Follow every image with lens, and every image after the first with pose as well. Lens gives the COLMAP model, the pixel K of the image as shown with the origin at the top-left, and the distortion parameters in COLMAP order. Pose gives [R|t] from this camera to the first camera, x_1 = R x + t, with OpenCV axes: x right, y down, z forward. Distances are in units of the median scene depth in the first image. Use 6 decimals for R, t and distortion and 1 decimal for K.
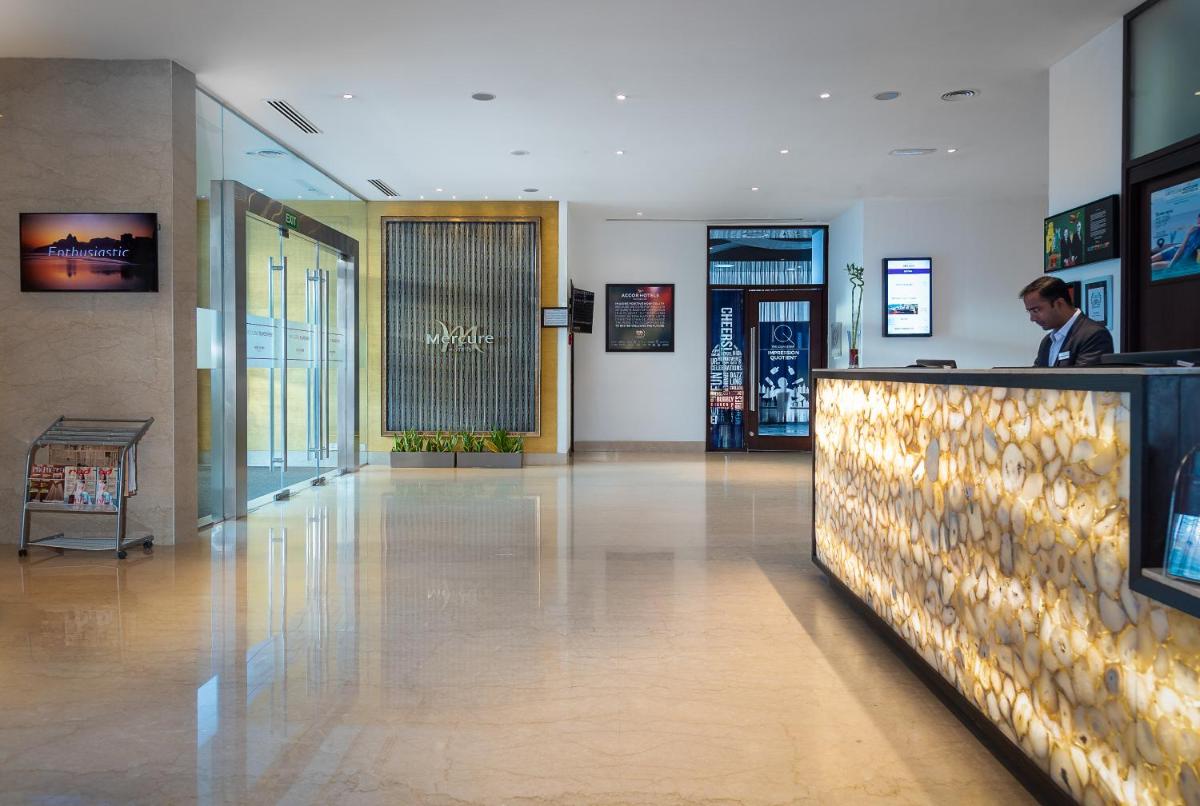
lens RADIAL K [[853.5, 0, 601.6], [0, 853.5, 371.6], [0, 0, 1]] dist [0.003227, 0.000161]
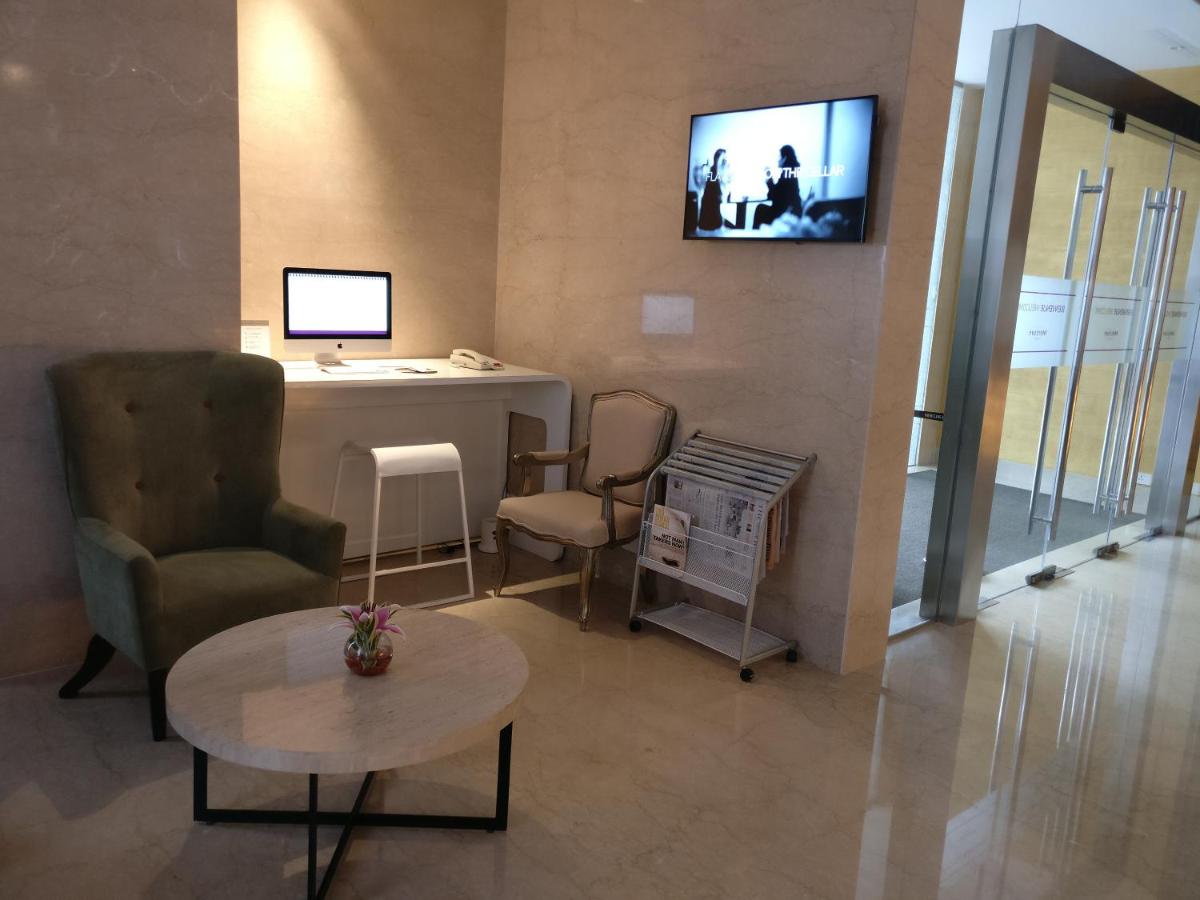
lens RADIAL K [[971.7, 0, 600.0], [0, 971.7, 450.0], [0, 0, 1]] dist [0.010572, 0.005938]
pose [[0.685095, 0.176085, -0.706851, -0.137213], [-0.067201, 0.981484, 0.179367, -0.054794], [0.725347, -0.075382, 0.684244, 0.363086]]
